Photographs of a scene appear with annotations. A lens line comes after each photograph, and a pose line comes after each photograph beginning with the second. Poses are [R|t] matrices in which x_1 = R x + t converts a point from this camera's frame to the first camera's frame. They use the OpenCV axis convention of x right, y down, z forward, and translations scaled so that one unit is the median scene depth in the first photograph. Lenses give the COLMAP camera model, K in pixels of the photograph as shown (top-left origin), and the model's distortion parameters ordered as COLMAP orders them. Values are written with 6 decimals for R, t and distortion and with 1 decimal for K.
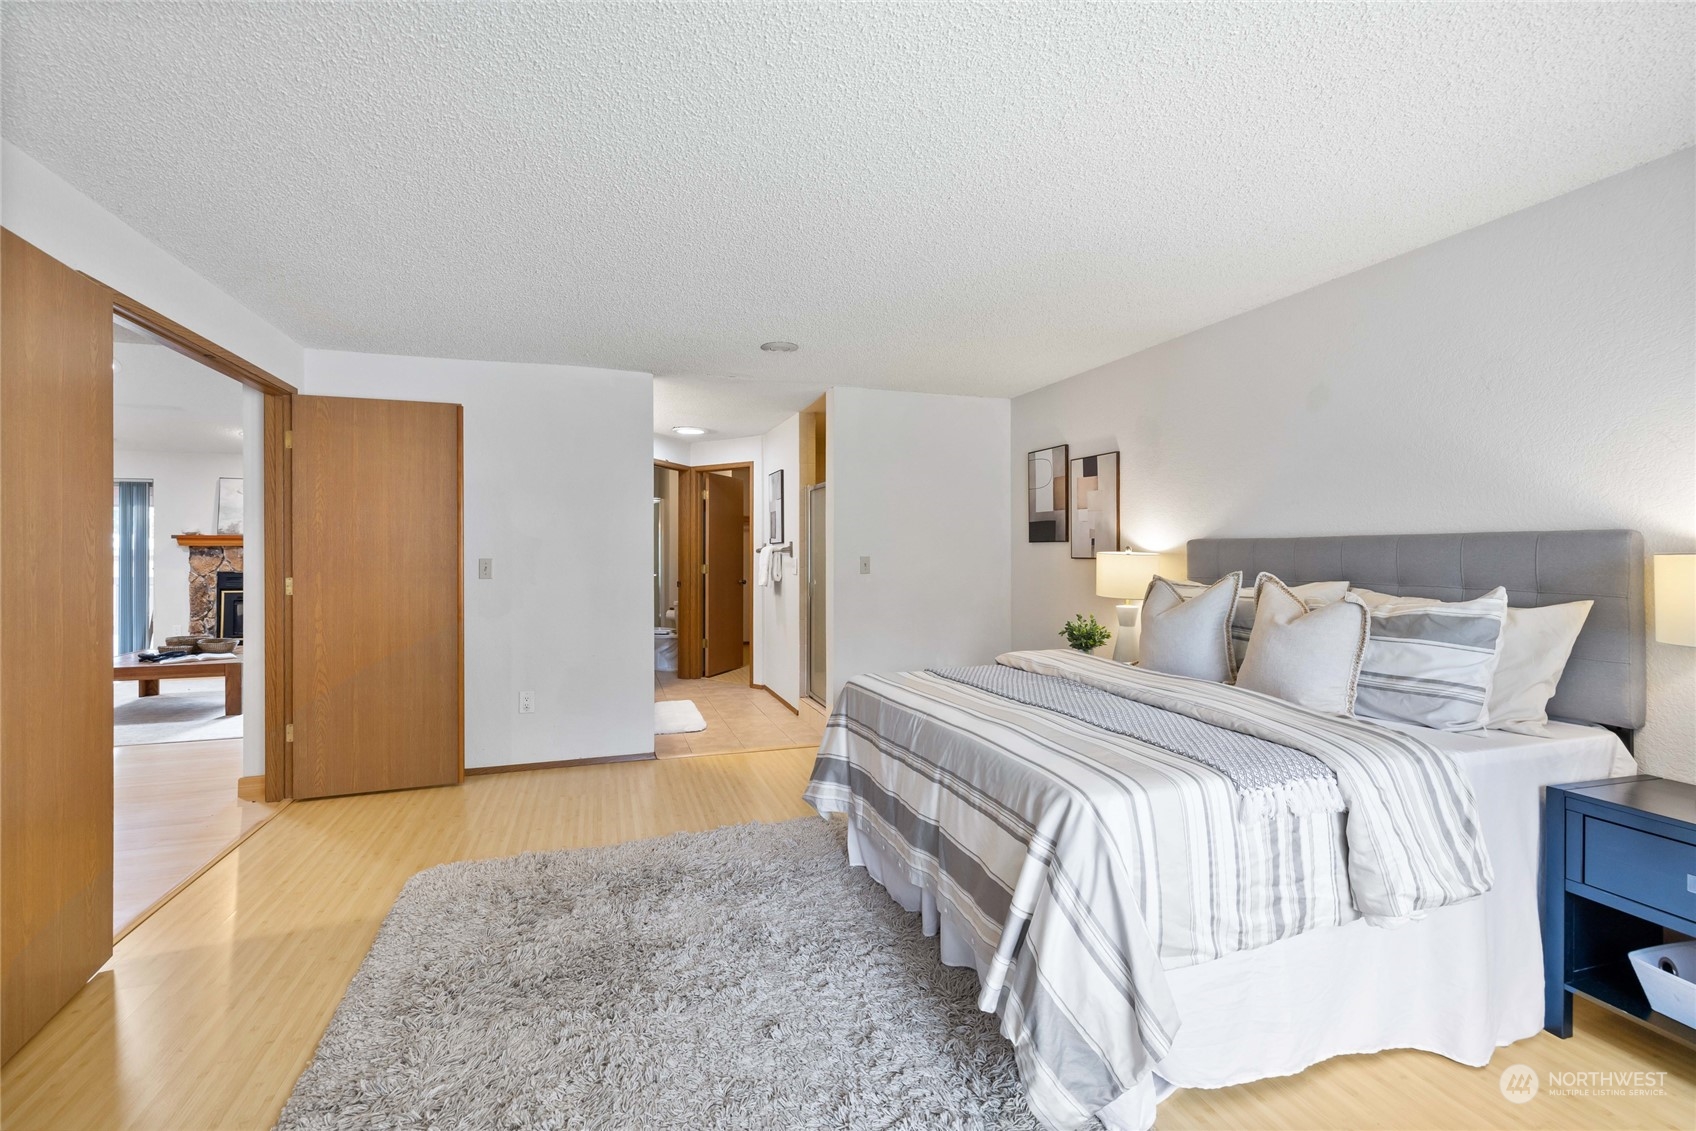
lens RADIAL K [[712.7, 0, 837.2], [0, 712.7, 555.9], [0, 0, 1]] dist [-0.000329, 0.000012]
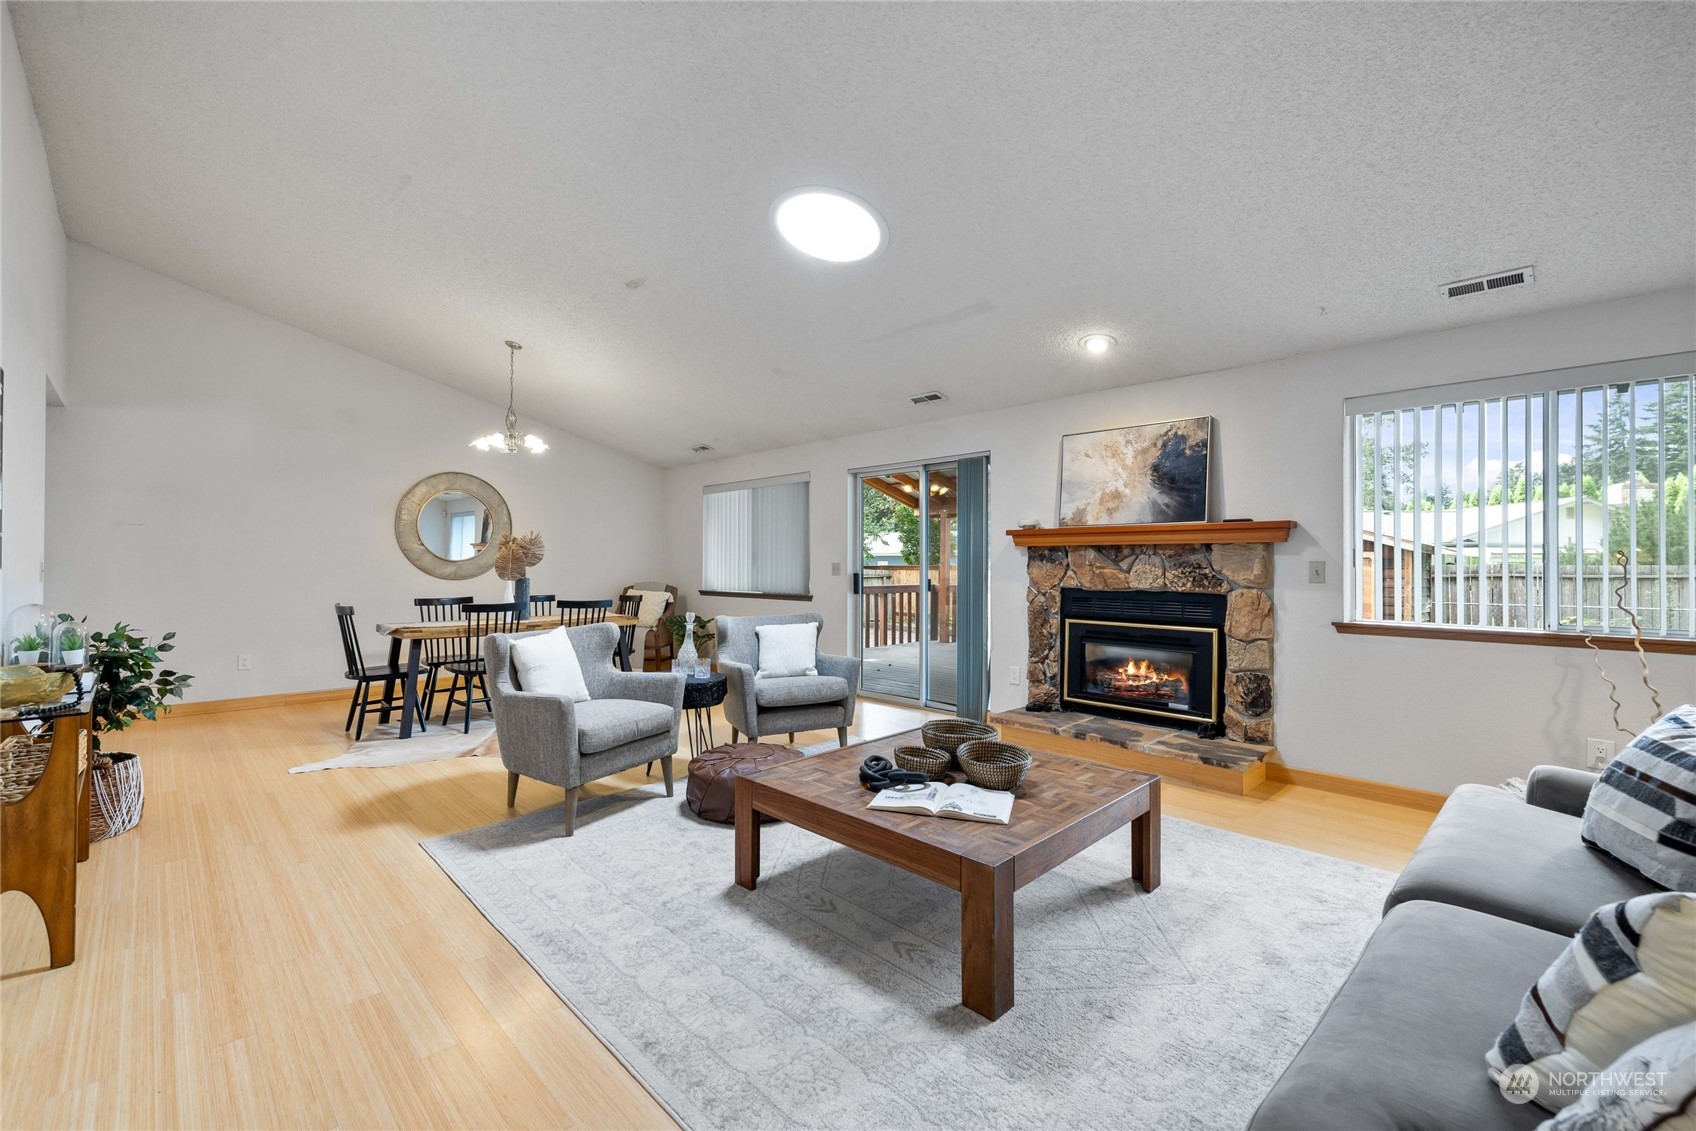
lens RADIAL K [[717.6, 0, 815.7], [0, 717.6, 560.6], [0, 0, 1]] dist [0.002874, 0.000448]
pose [[0.425795, -0.007659, -0.904787, -0.397256], [-0.003418, 0.999943, -0.010073, 0.005962], [0.904813, 0.007382, 0.425745, 0.544017]]
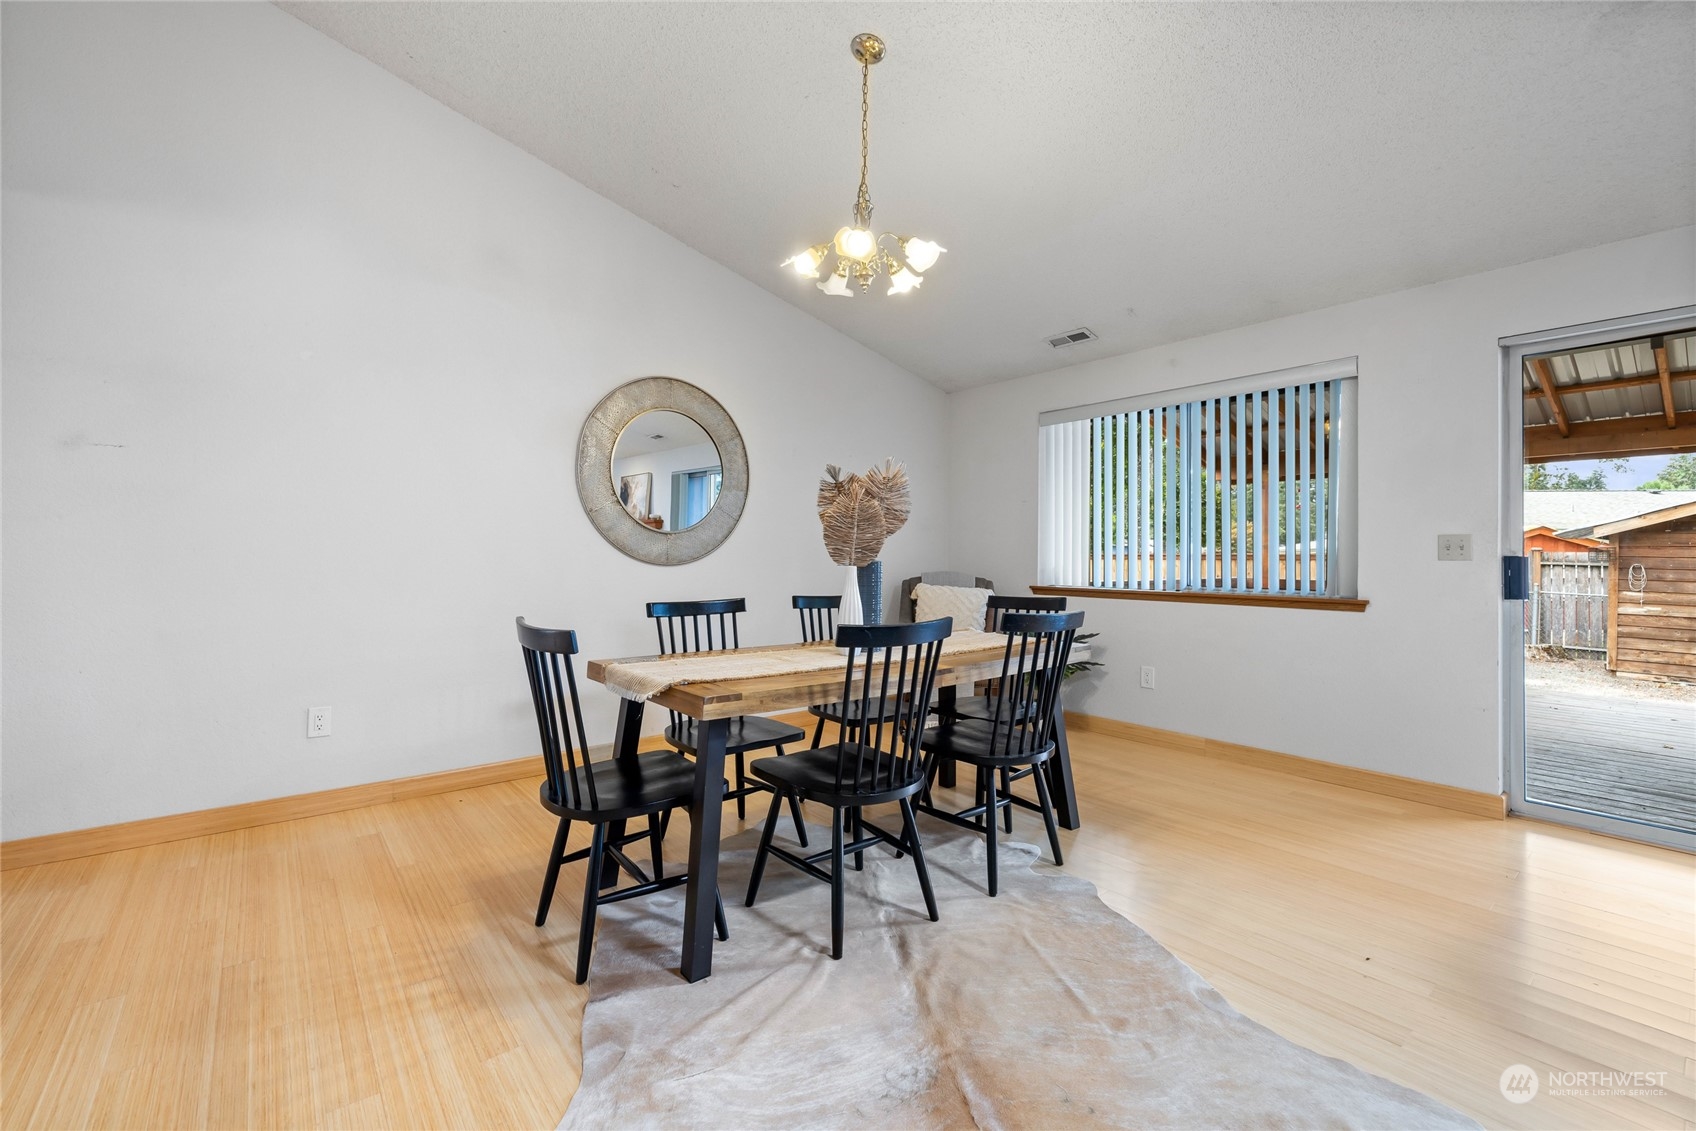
lens RADIAL K [[706.0, 0, 793.5], [0, 706.0, 549.1], [0, 0, 1]] dist [0.001000, 0.000187]
pose [[0.333951, -0.010266, -0.942534, -0.894221], [-0.007502, 0.999880, -0.013549, 0.016671], [0.942560, 0.011595, 0.333834, 0.435953]]
